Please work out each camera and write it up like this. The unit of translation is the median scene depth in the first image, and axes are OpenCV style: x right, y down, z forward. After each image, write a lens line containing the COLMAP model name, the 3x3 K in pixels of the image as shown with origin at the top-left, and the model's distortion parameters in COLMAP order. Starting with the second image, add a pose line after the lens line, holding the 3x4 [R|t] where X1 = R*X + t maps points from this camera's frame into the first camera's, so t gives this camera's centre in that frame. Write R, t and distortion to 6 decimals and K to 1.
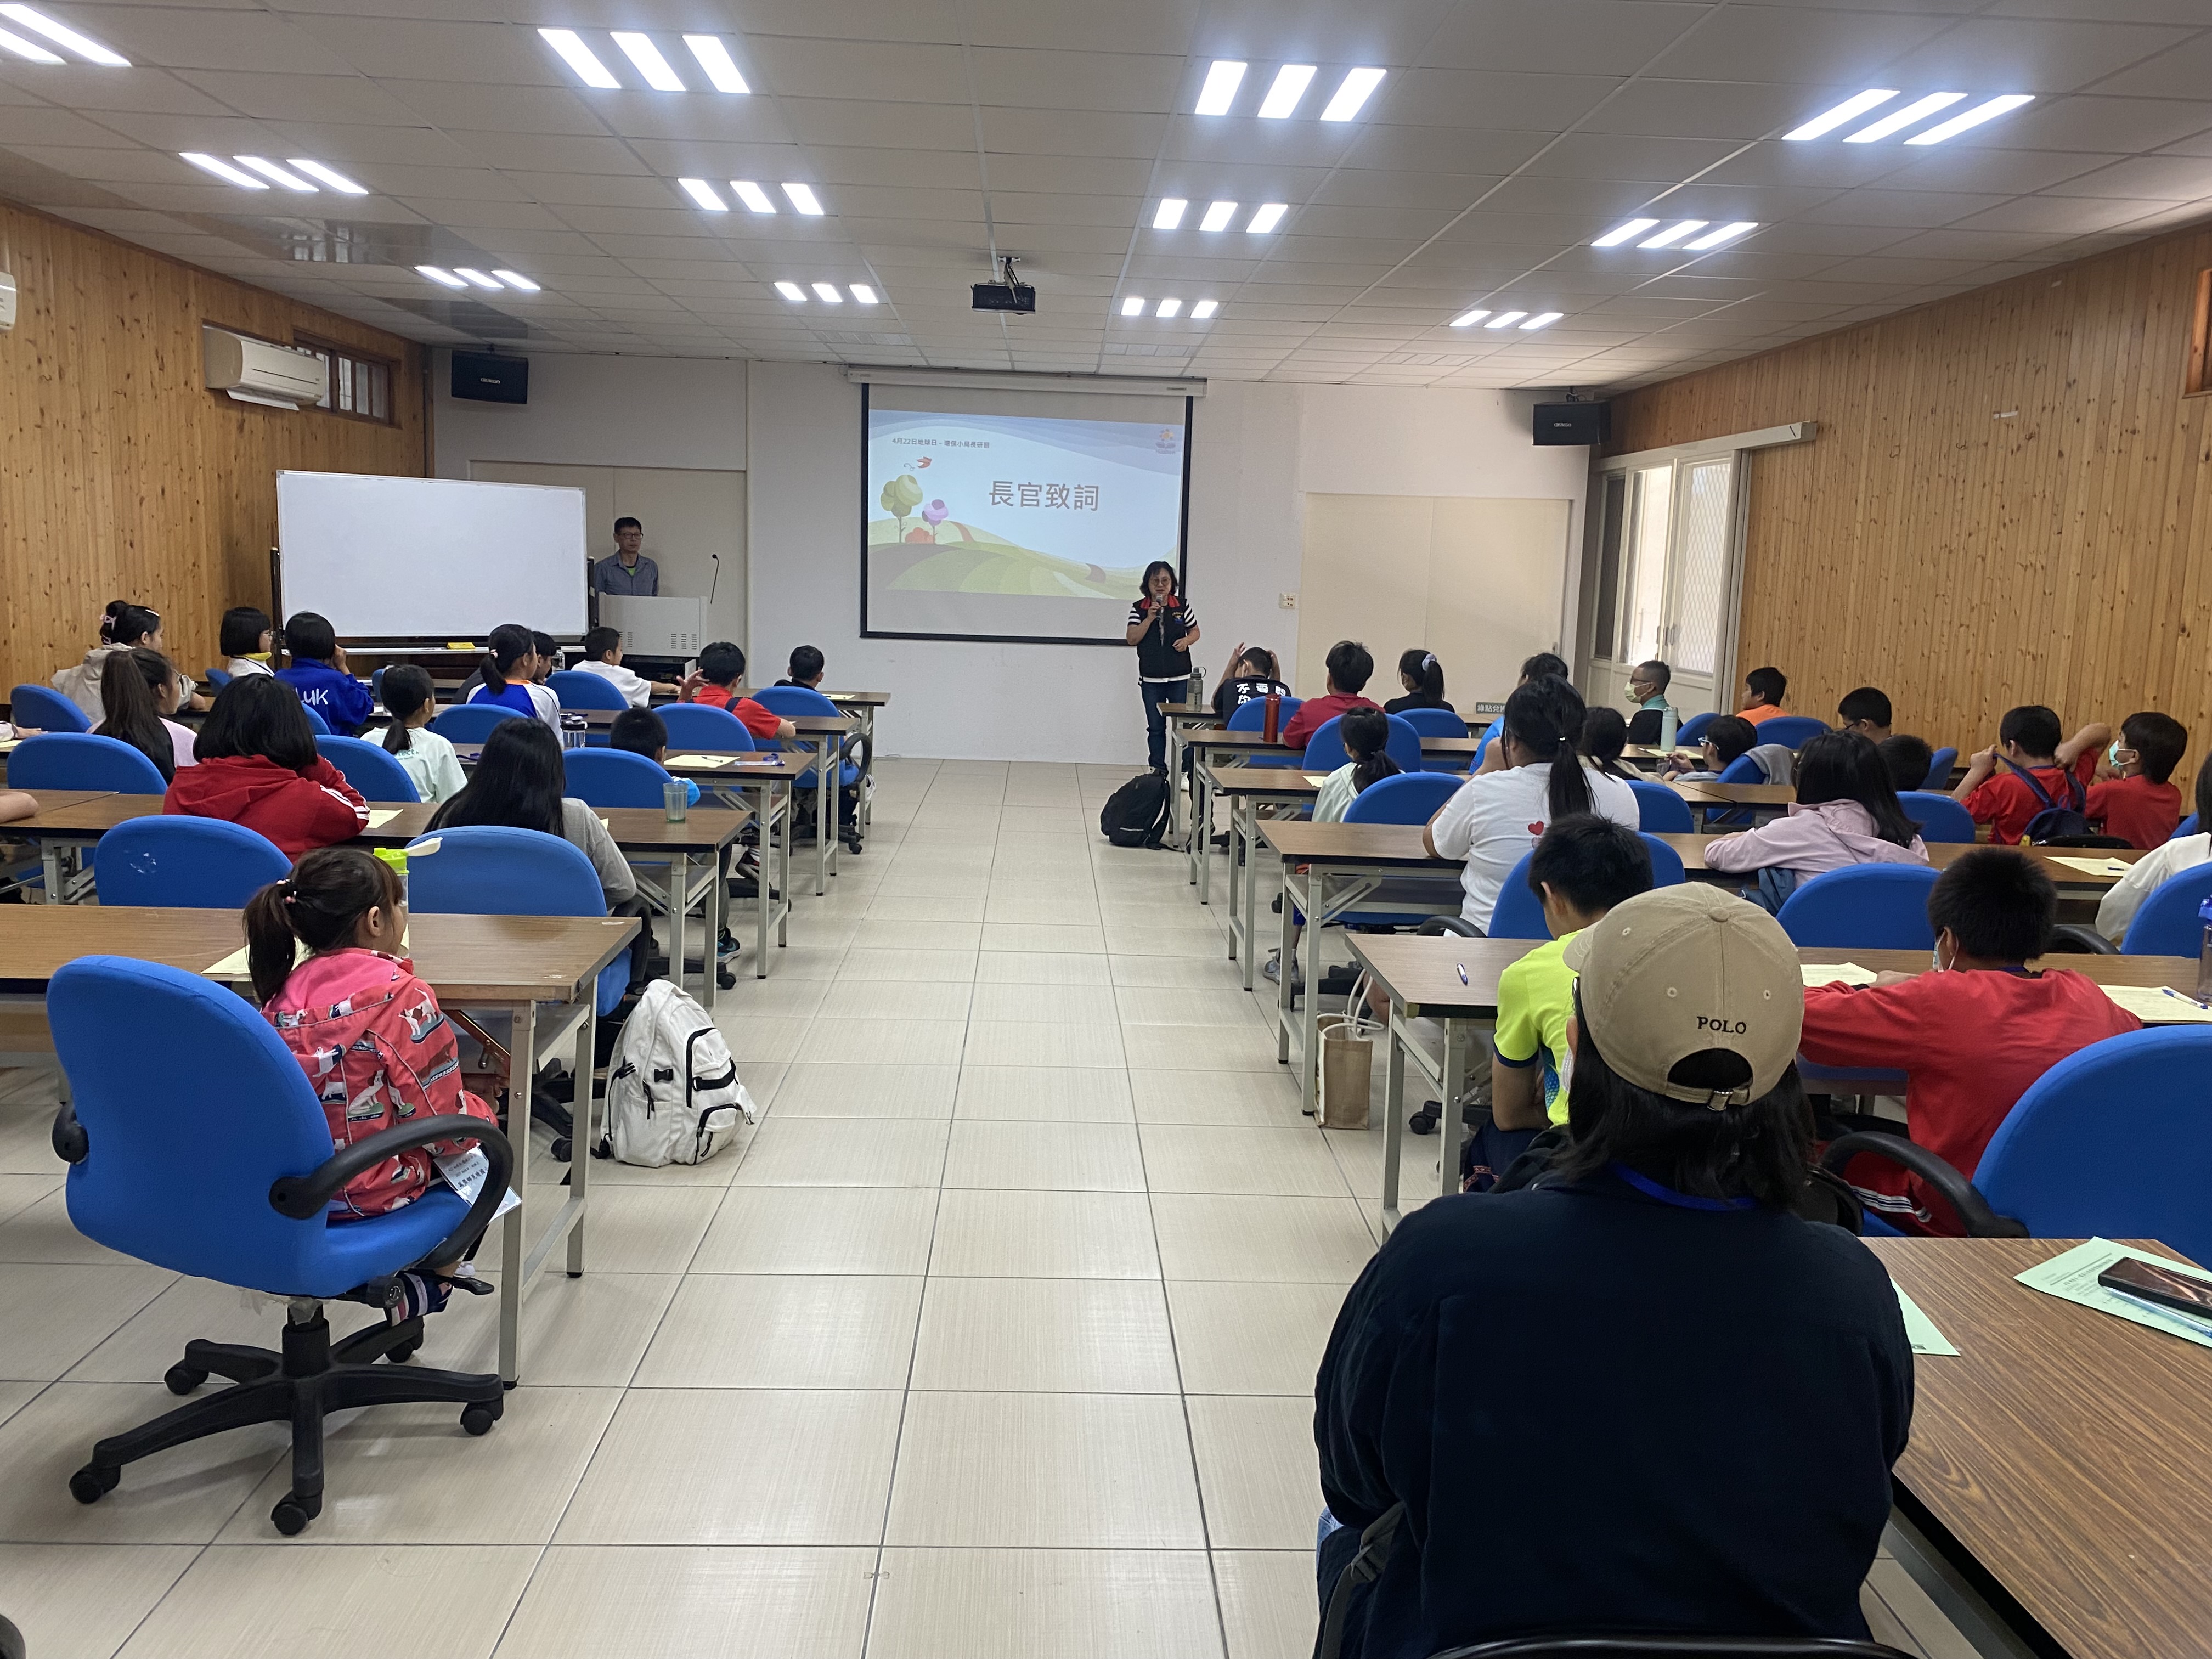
lens RADIAL K [[1724.9, 0, 1109.9], [0, 1724.9, 818.6], [0, 0, 1]] dist [0.030281, -0.015037]
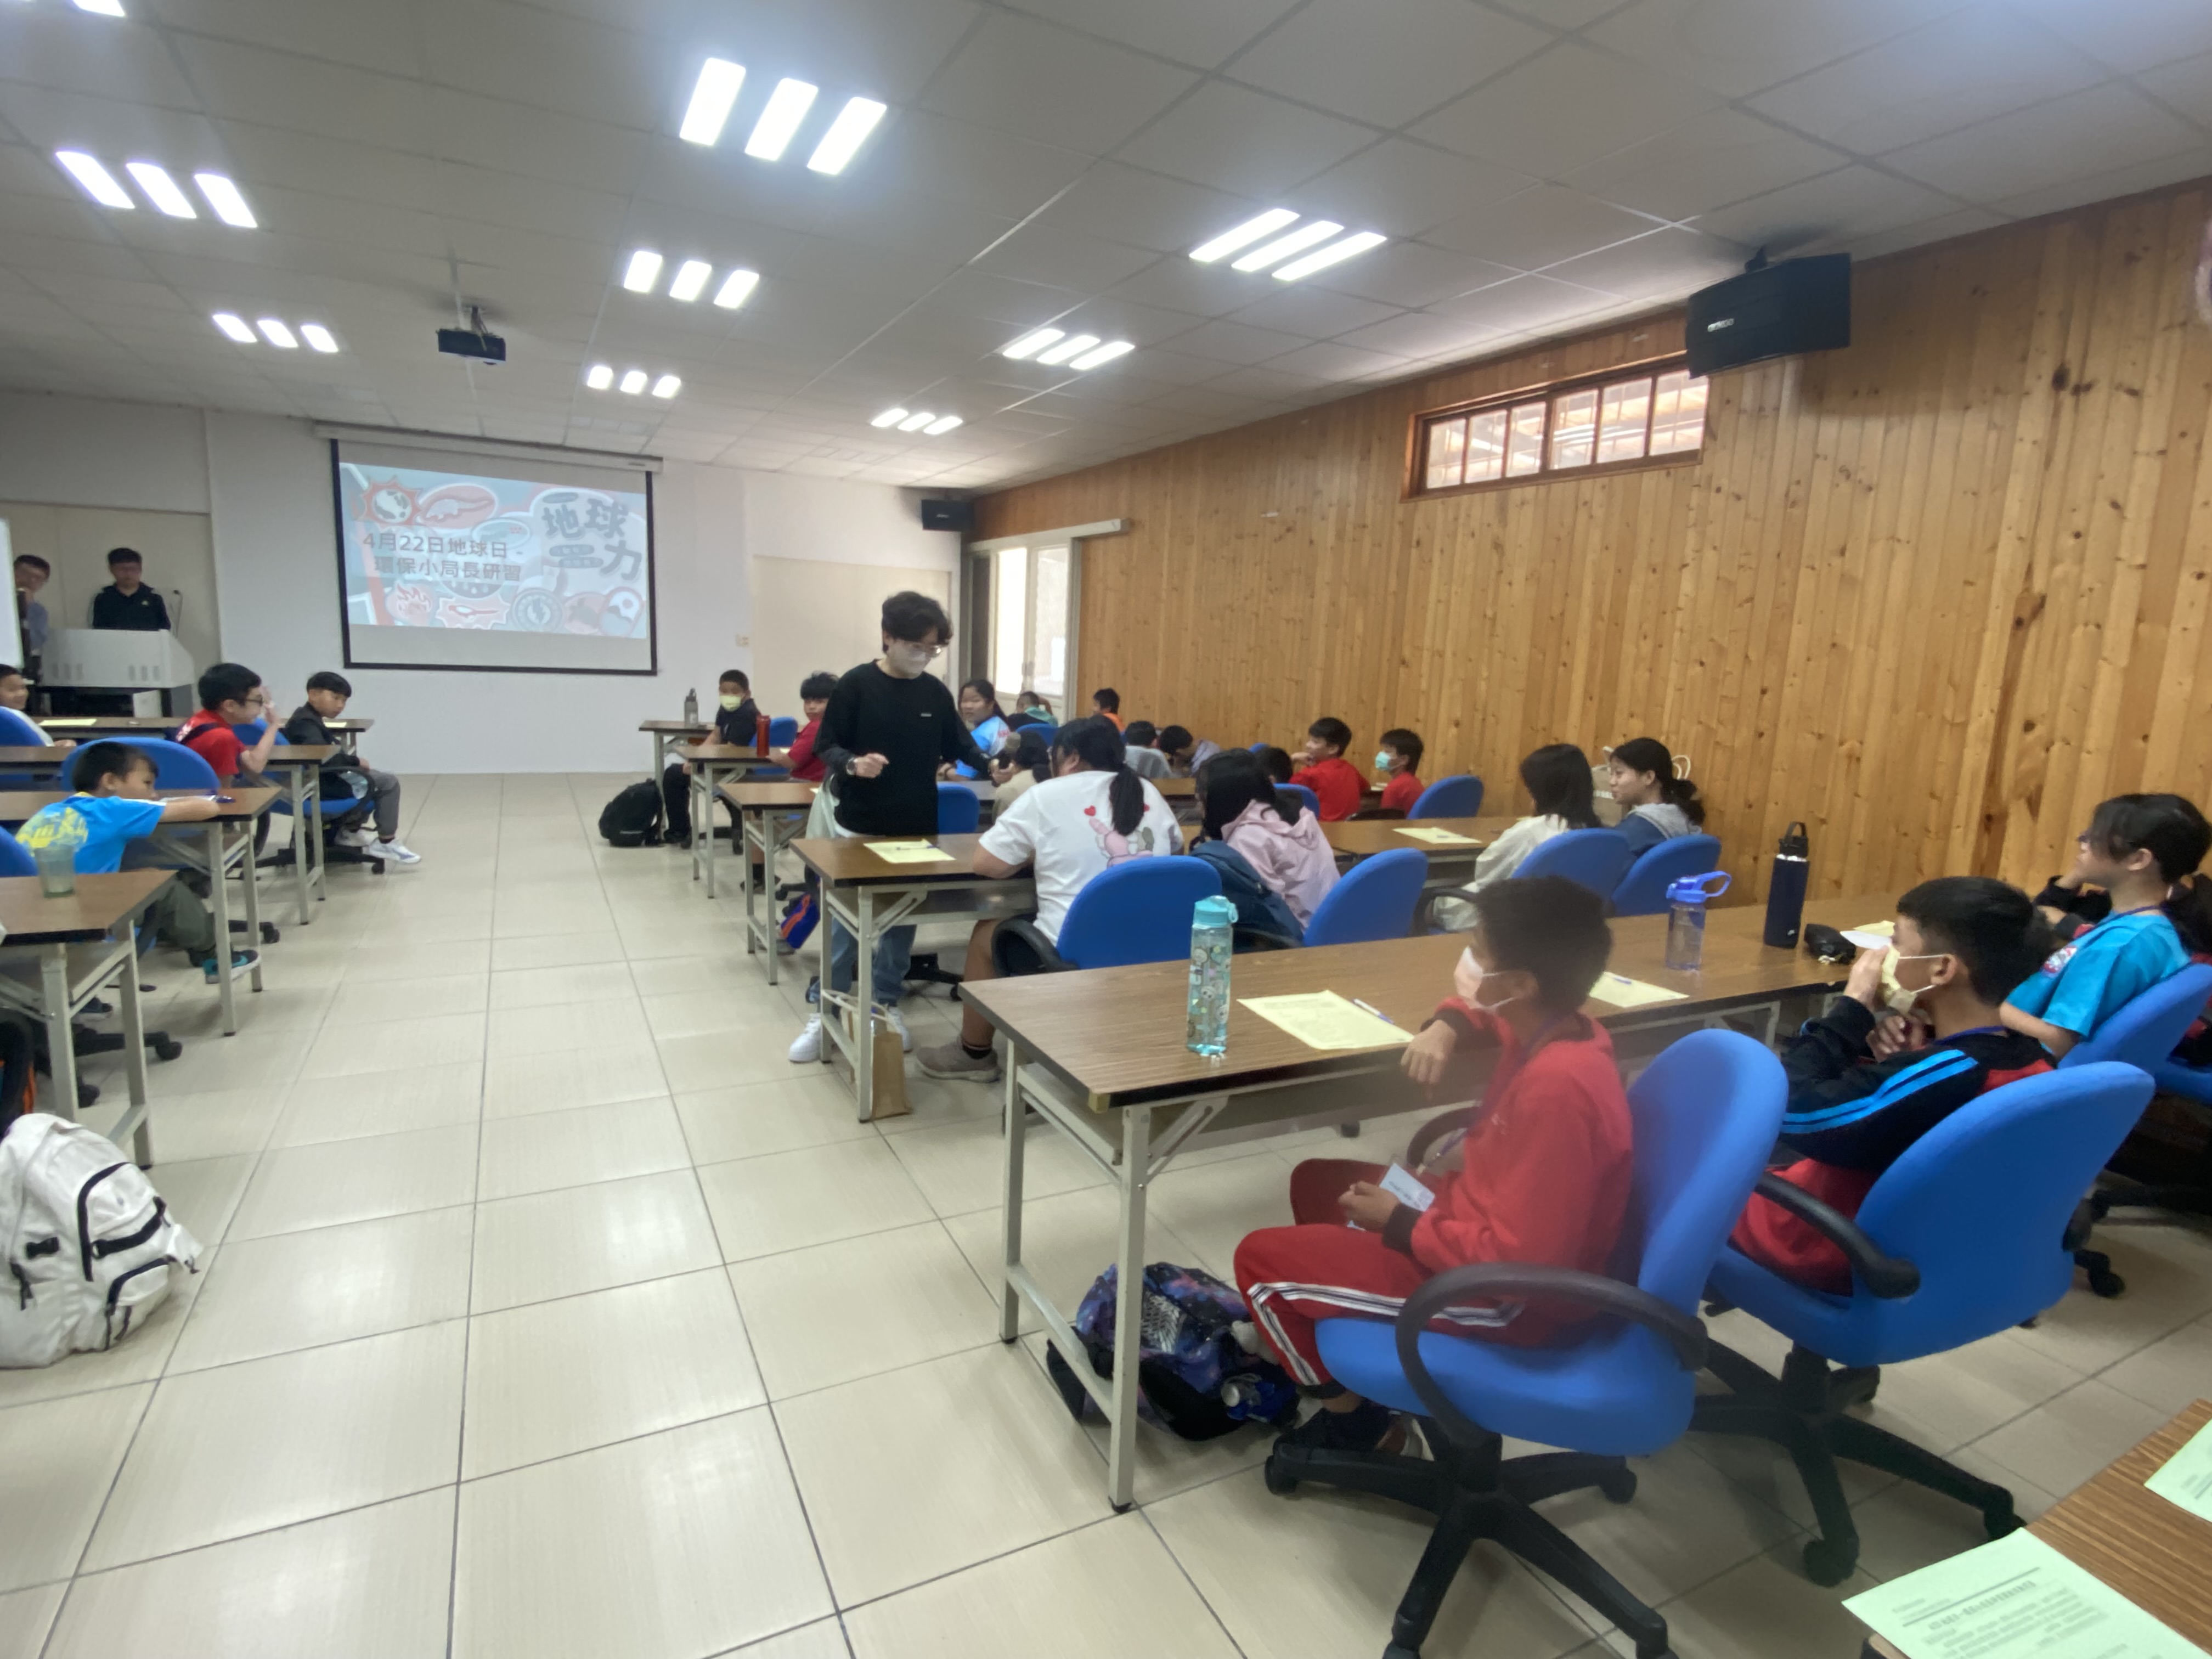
lens RADIAL K [[1109.5, 0, 1103.4], [0, 1109.5, 824.2], [0, 0, 1]] dist [0.052537, -0.051769]
pose [[0.906038, -0.060321, 0.418875, -0.017683], [0.045594, 0.997942, 0.045091, -0.022414], [-0.420732, -0.021756, 0.906924, 0.222448]]
